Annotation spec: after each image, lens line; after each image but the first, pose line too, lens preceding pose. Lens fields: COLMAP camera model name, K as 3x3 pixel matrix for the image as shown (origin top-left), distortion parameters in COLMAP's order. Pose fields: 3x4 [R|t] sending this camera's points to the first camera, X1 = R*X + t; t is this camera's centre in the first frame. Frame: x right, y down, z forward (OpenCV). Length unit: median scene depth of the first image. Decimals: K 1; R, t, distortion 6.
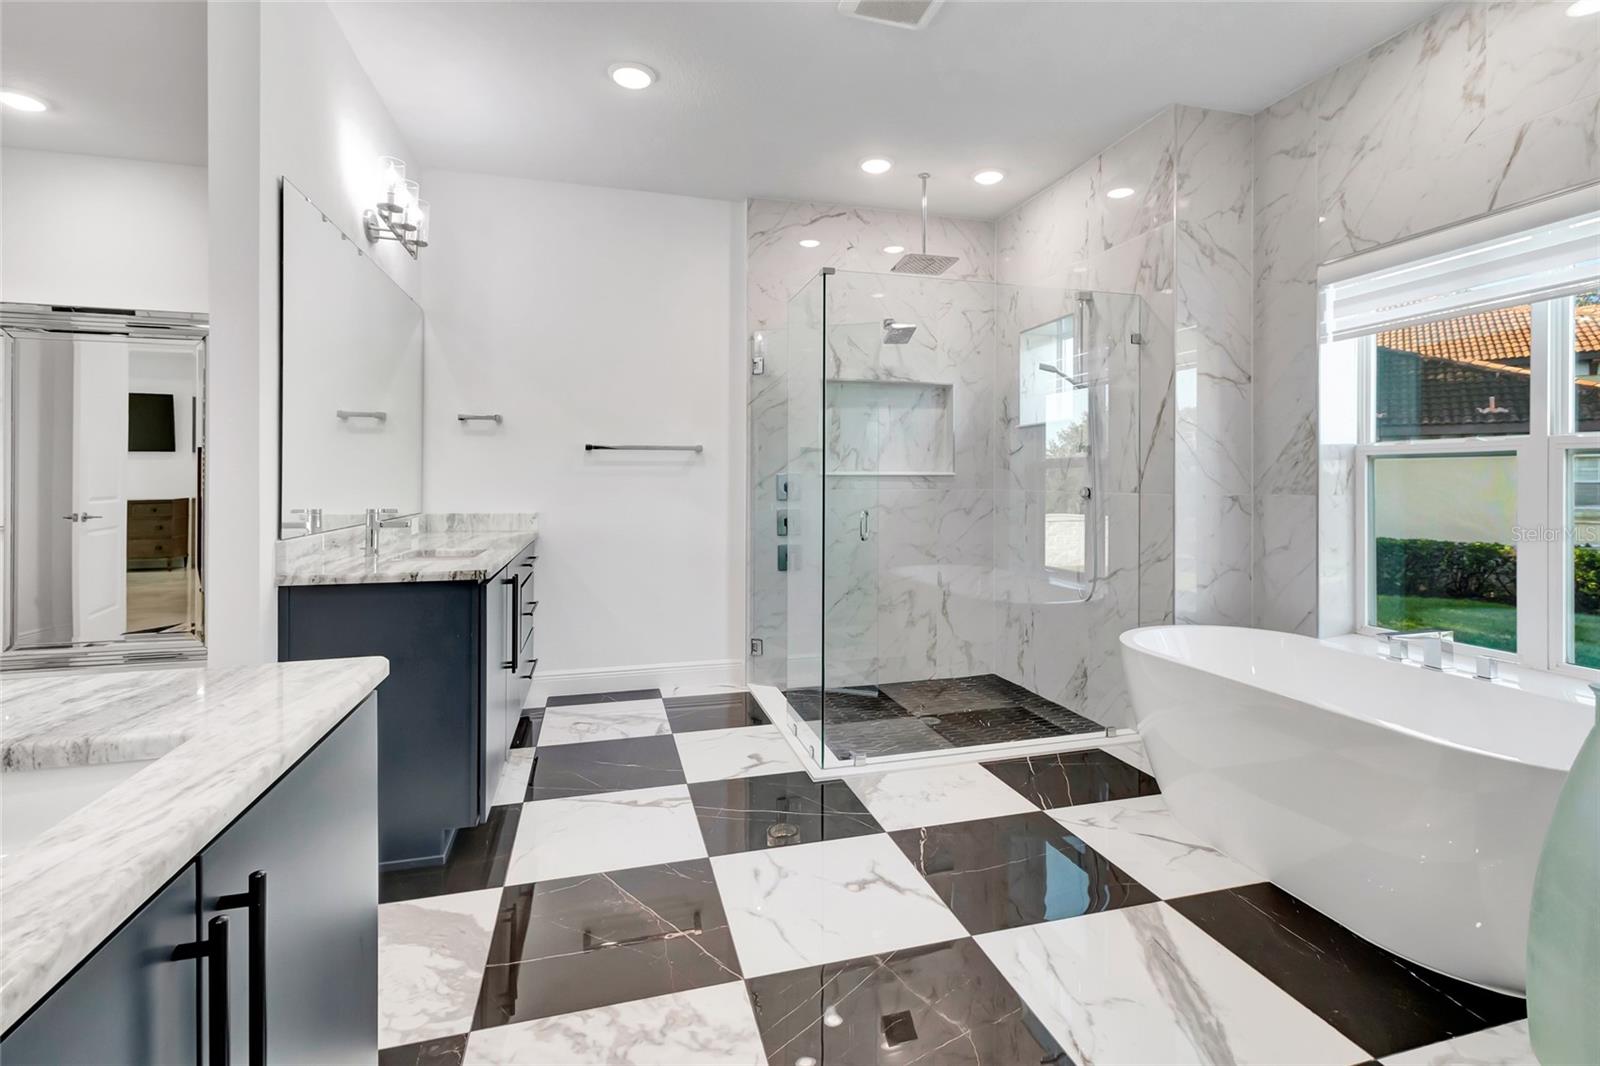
lens RADIAL K [[744.3, 0, 813.4], [0, 744.3, 486.2], [0, 0, 1]] dist [0.004507, 0.000108]
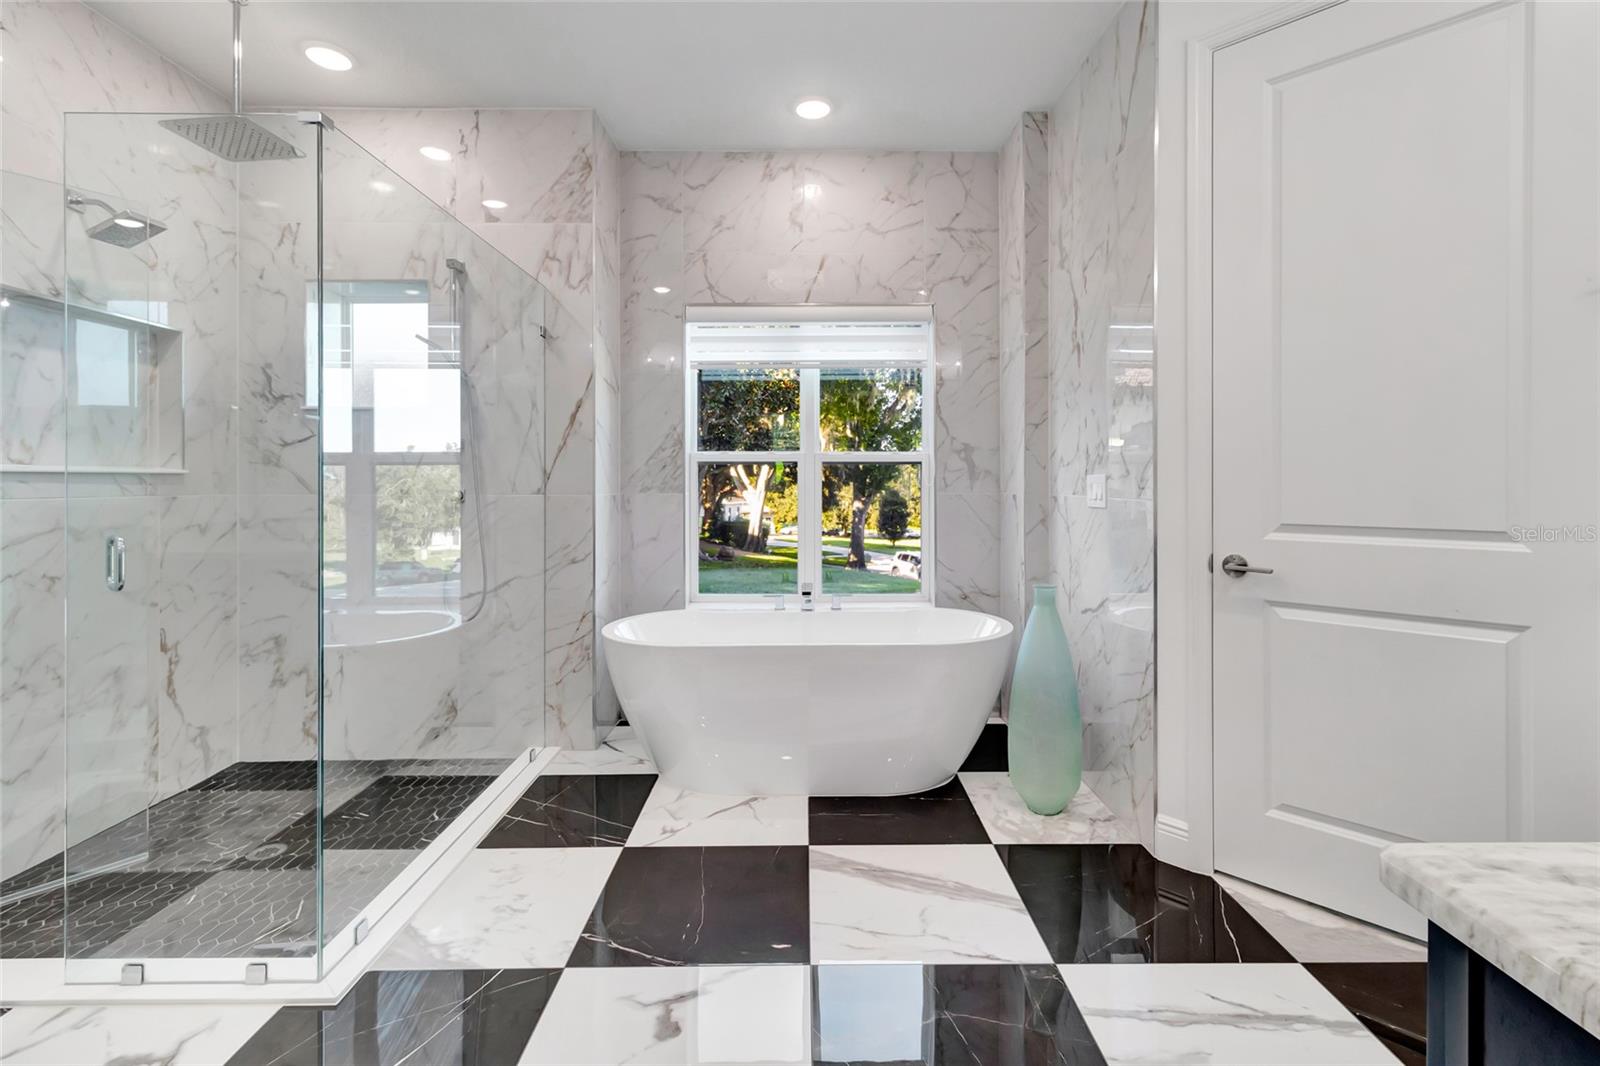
lens RADIAL K [[744.3, 0, 813.4], [0, 744.3, 486.2], [0, 0, 1]] dist [0.004507, 0.000108]
pose [[0.265925, -0.009346, 0.963948, -0.402696], [0.008370, 0.999938, 0.007386, -0.005770], [-0.963957, 0.006104, 0.265987, 0.431562]]
